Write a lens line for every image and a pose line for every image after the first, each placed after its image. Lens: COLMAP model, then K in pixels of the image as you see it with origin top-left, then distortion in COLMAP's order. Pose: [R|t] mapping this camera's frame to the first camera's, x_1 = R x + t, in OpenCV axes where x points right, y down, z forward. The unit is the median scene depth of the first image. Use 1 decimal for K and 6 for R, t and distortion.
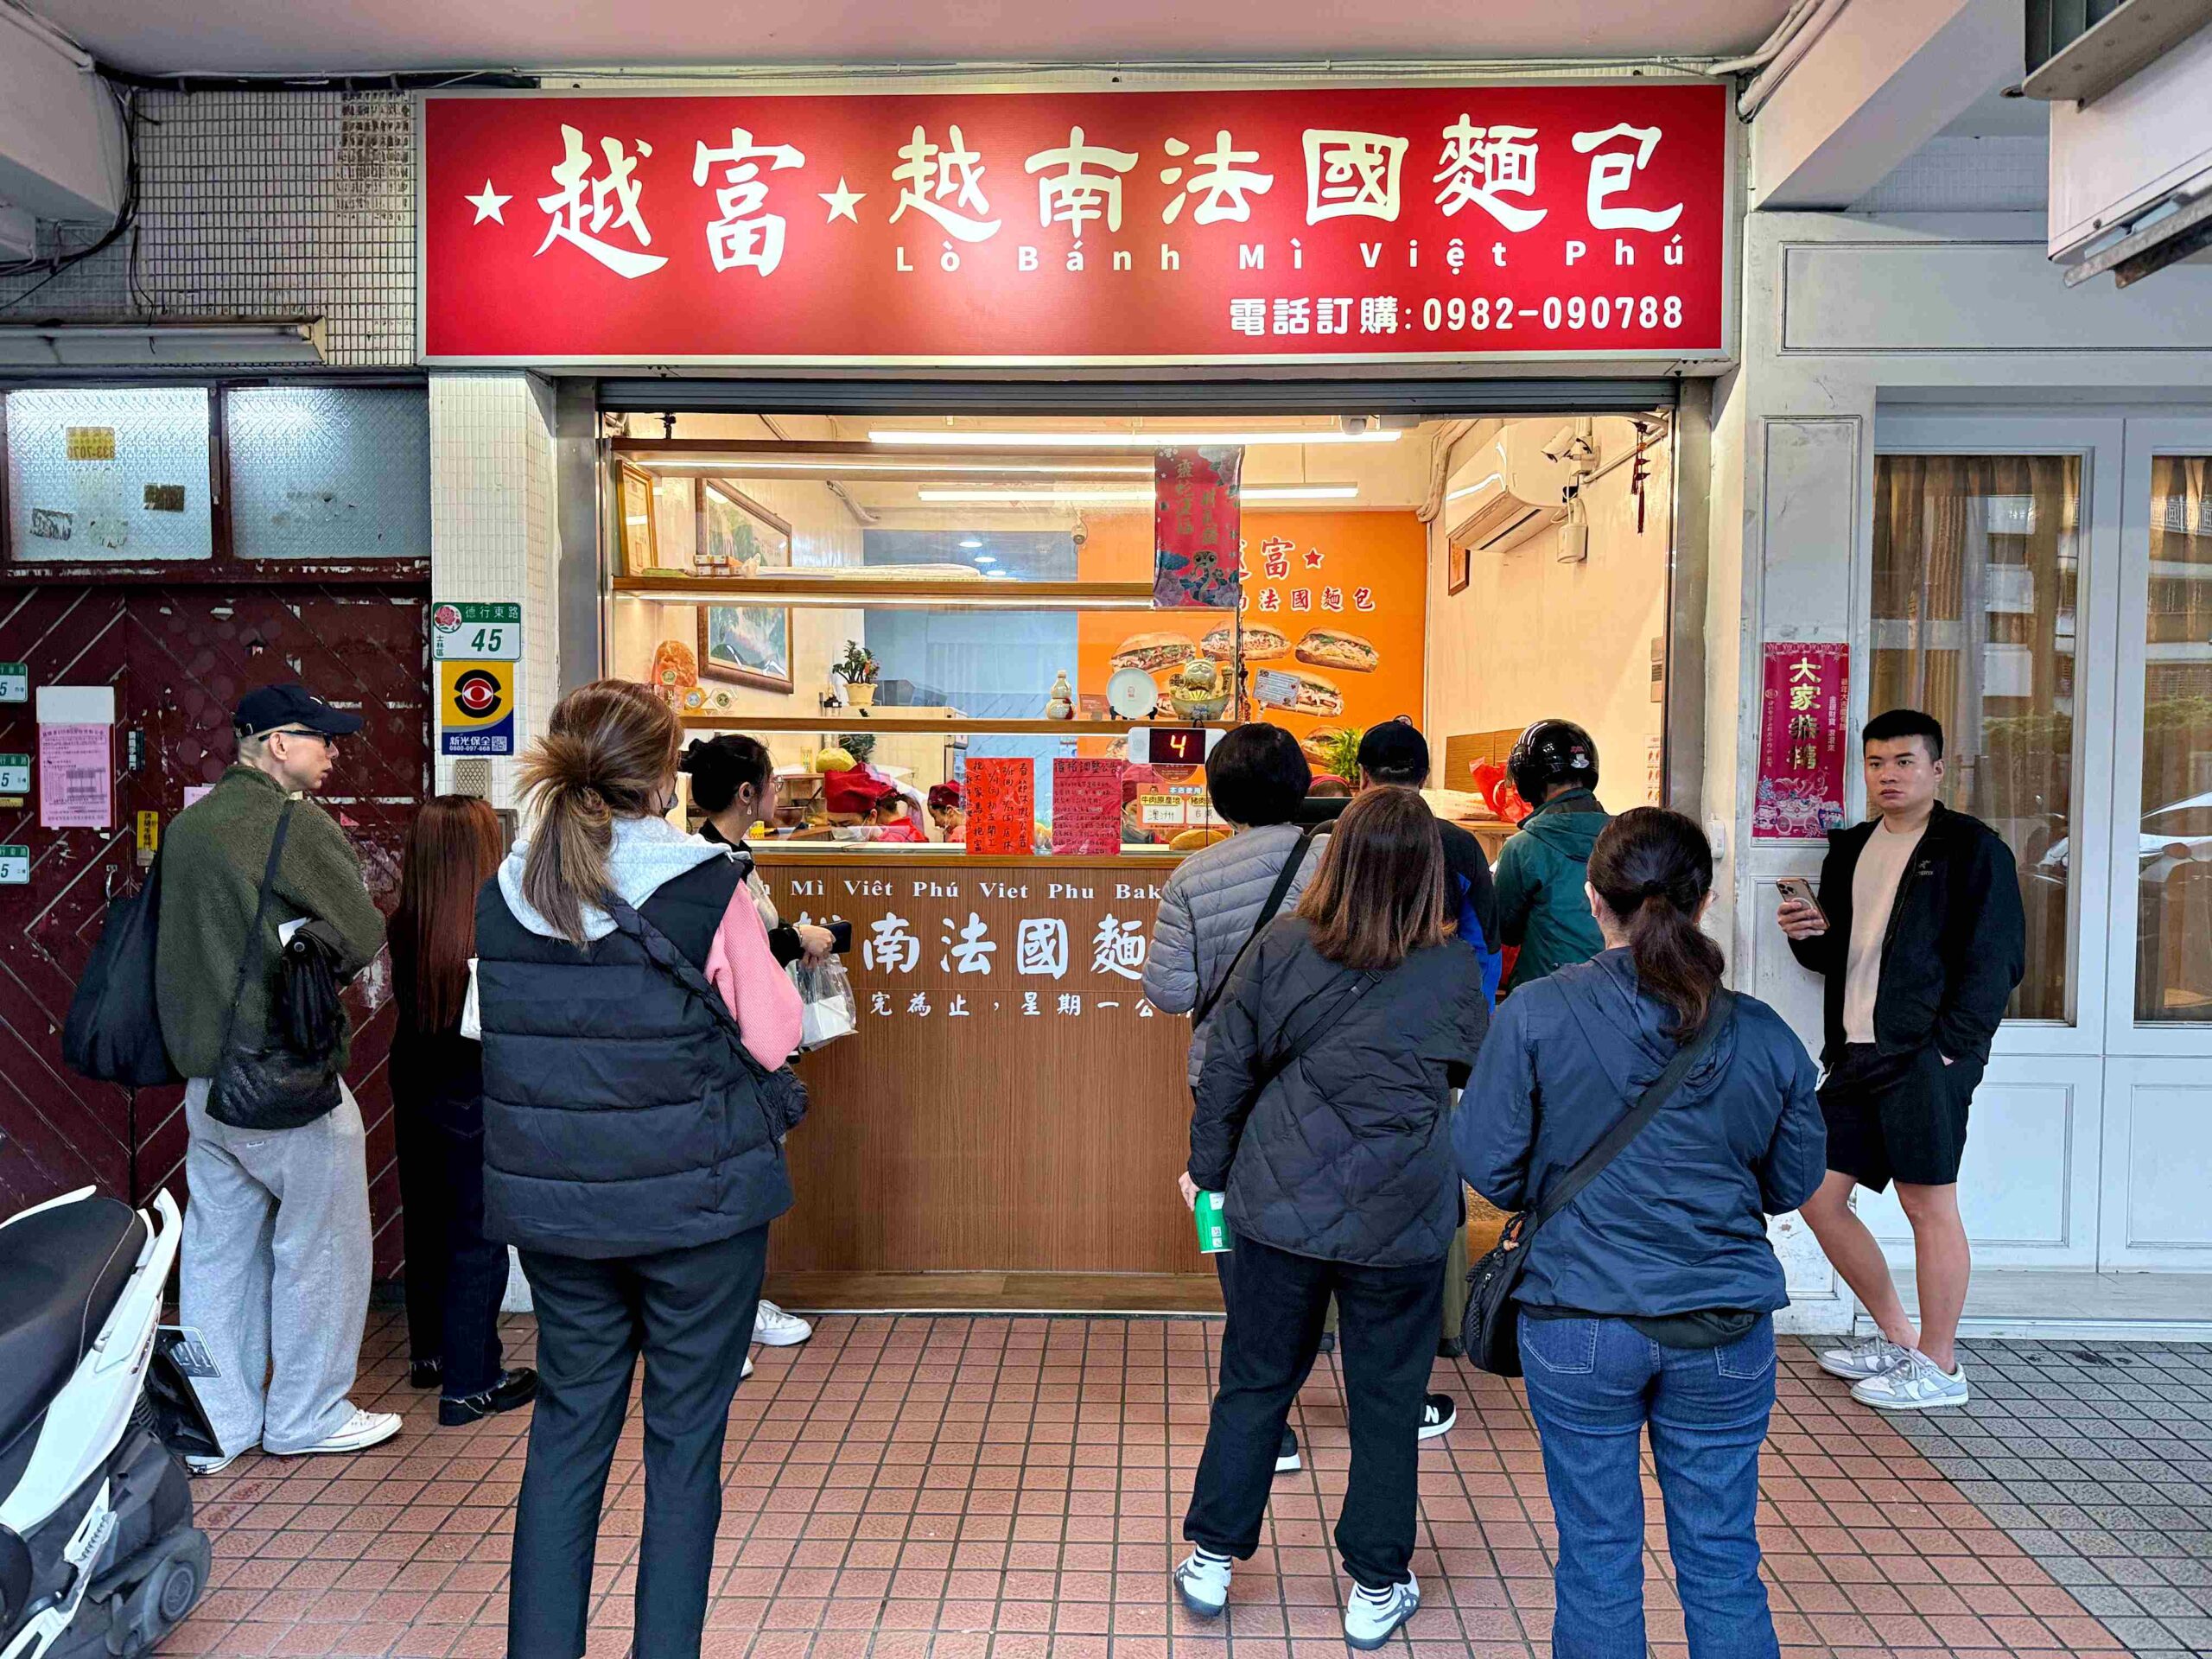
lens RADIAL K [[1538.1, 0, 1123.3], [0, 1538.1, 850.3], [0, 0, 1]] dist [0.037718, -0.064256]
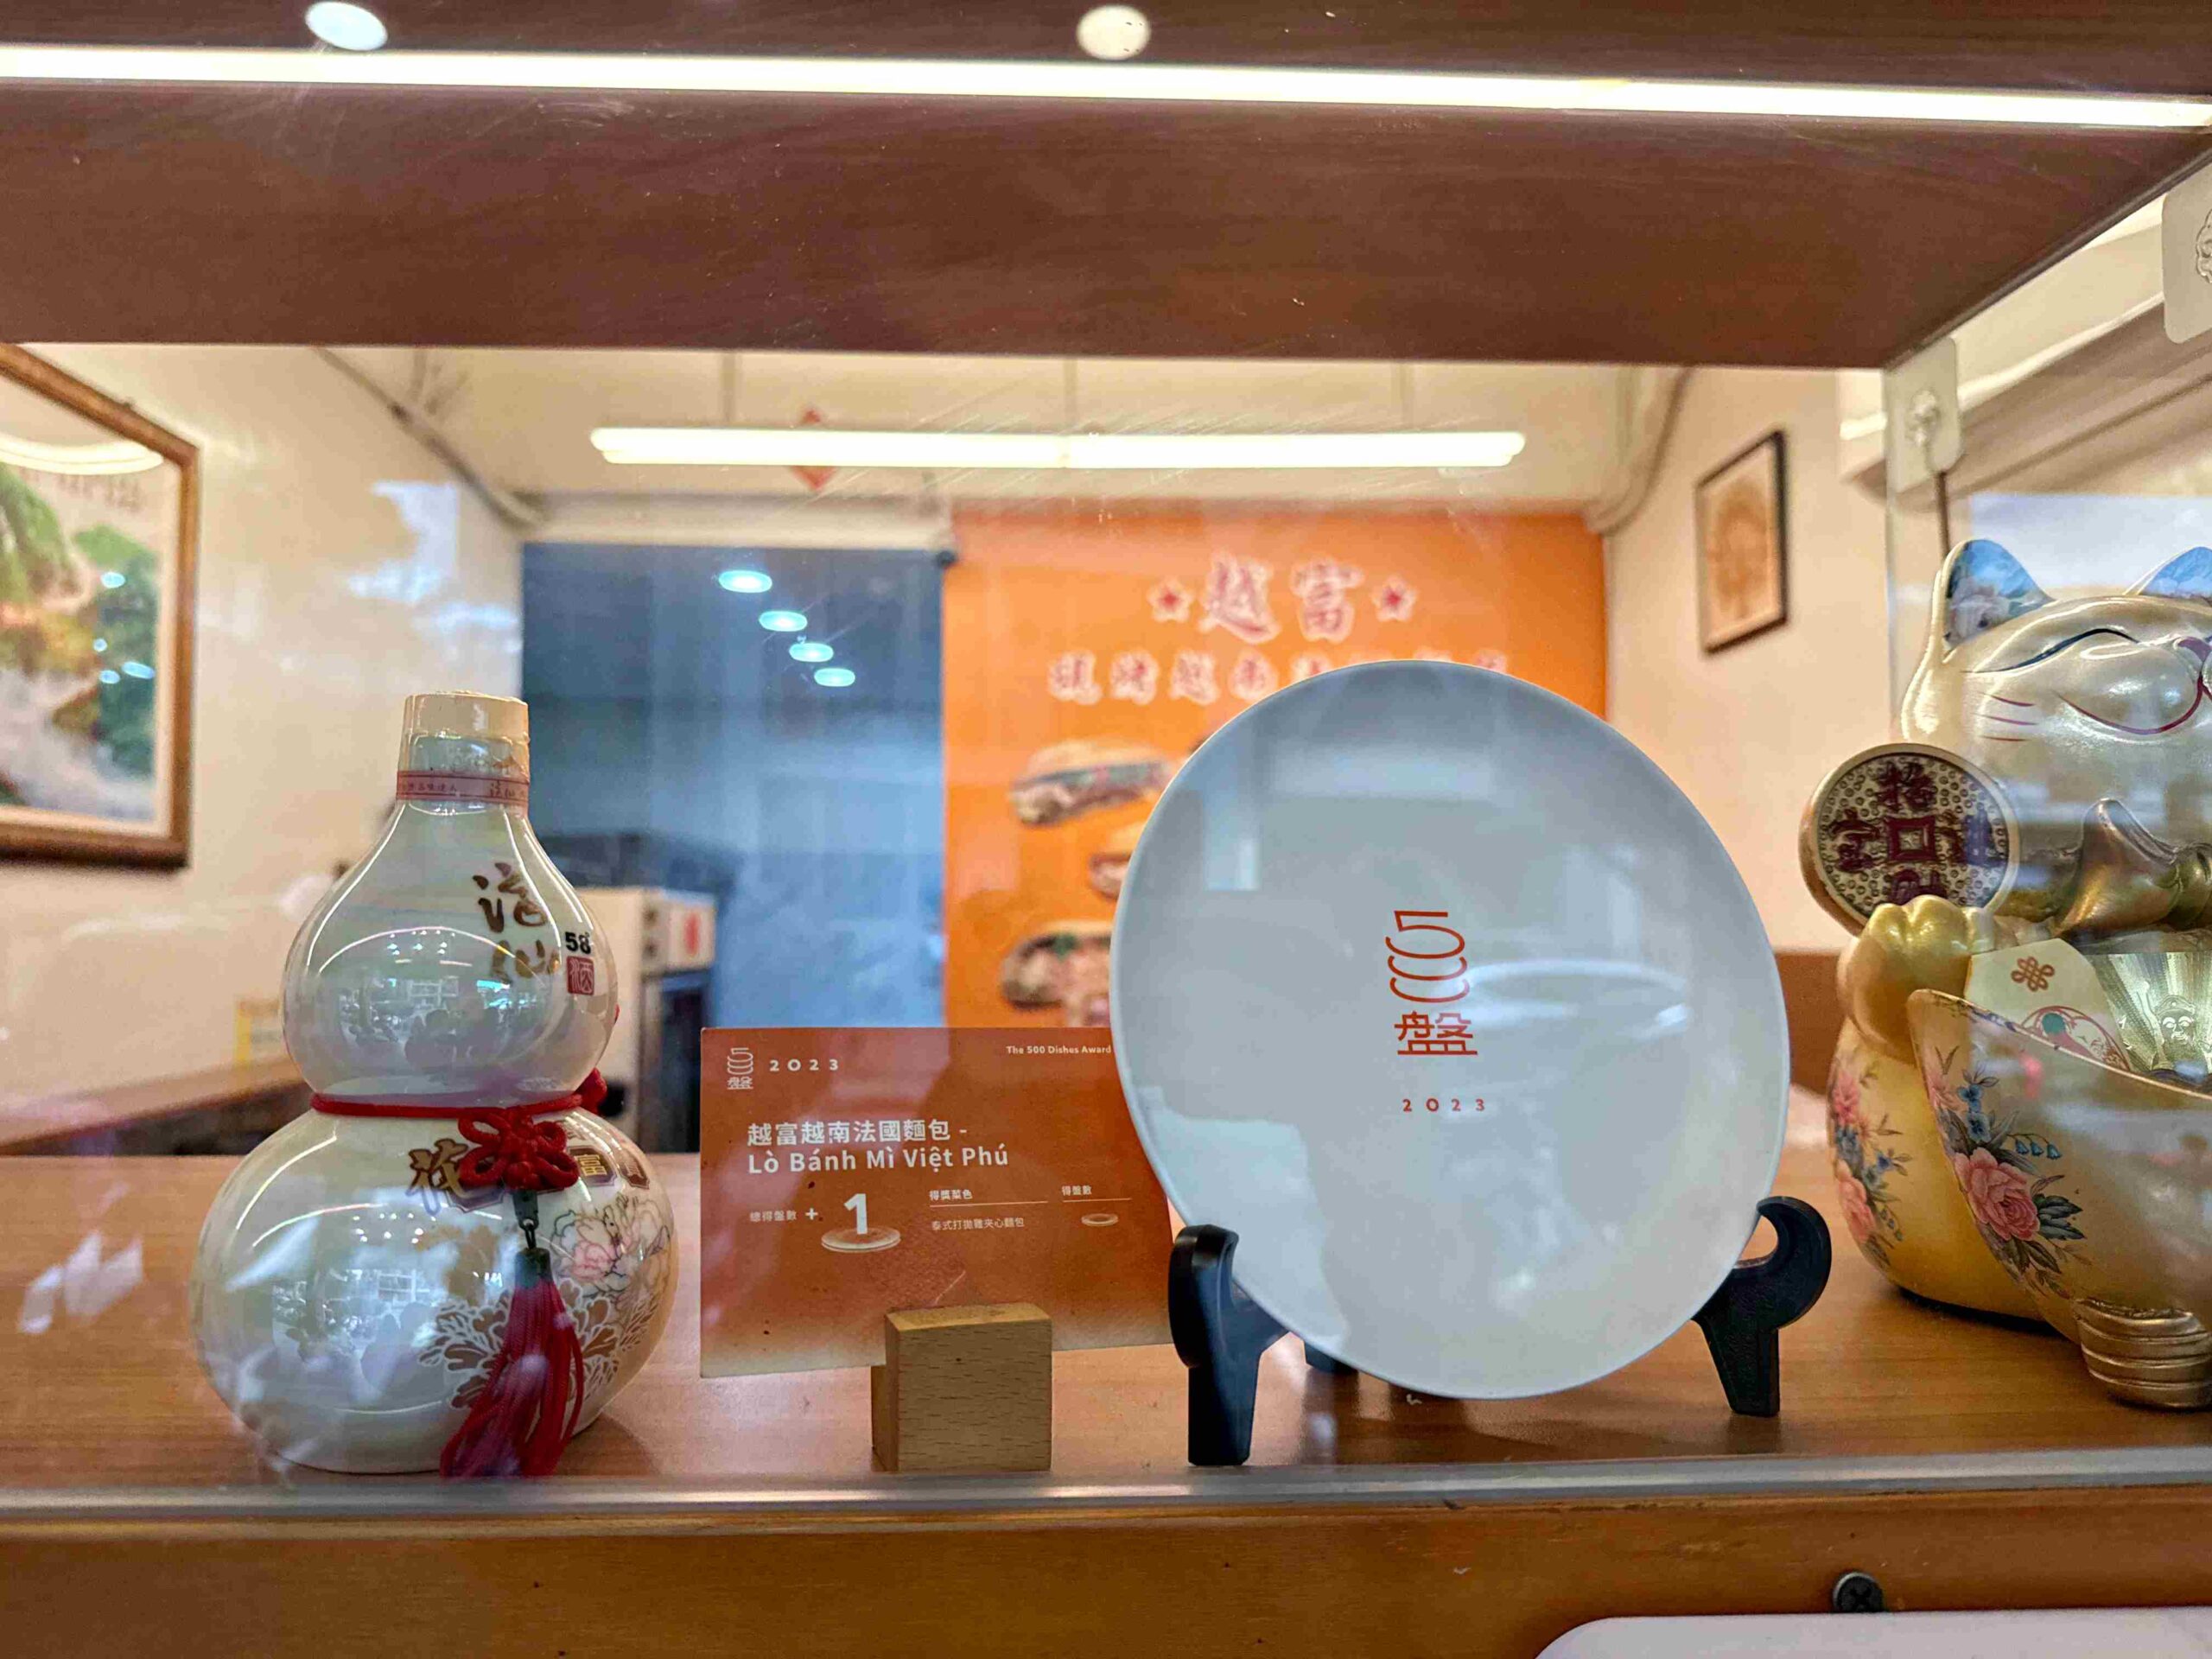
lens RADIAL K [[1569.9, 0, 1106.0], [0, 1569.9, 829.5], [0, 0, 1]] dist [0.003660, -0.002051]
pose [[0.998010, -0.001888, 0.063030, -0.016406], [0.008842, 0.993867, -0.110226, -0.110598], [-0.062436, 0.110564, 0.991906, 0.996301]]
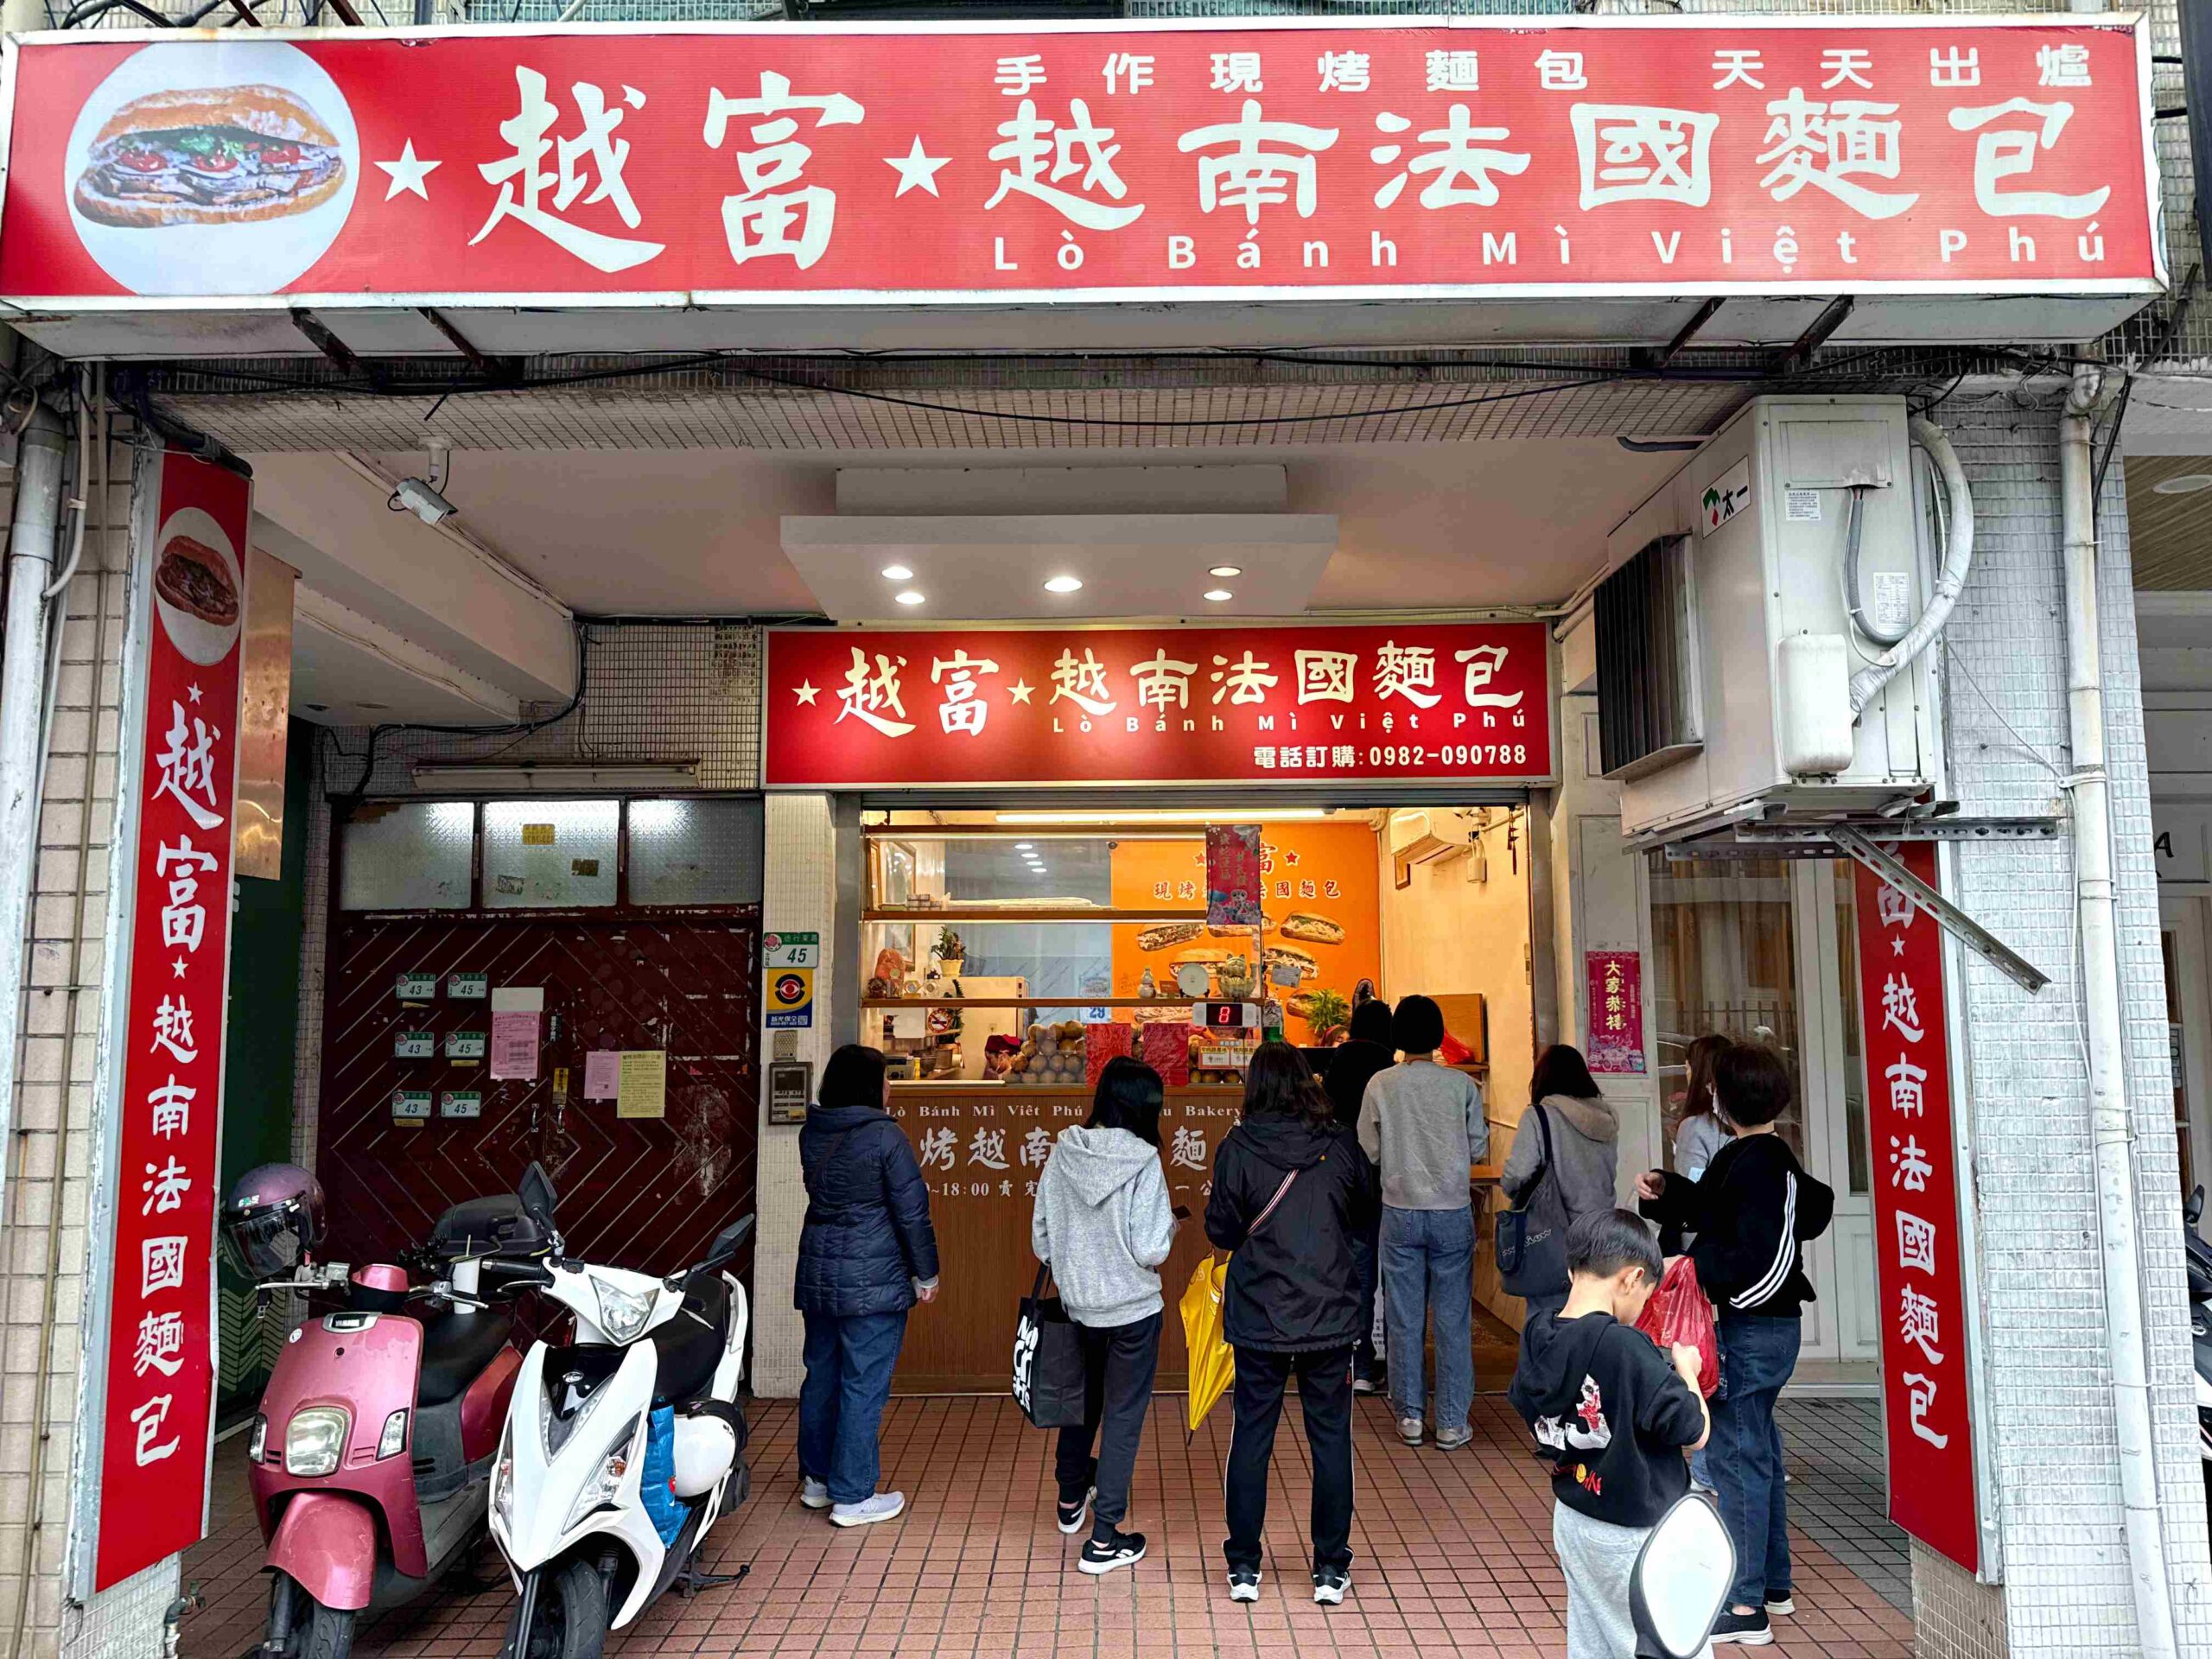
lens RADIAL K [[1592.6, 0, 1106.0], [0, 1592.6, 829.5], [0, 0, 1]] dist [0.134483, -0.200254]
pose [[0.999745, -0.008429, 0.020926, -0.126795], [0.011734, 0.986520, -0.163221, 0.010236], [-0.019268, 0.163425, 0.986368, -0.679267]]
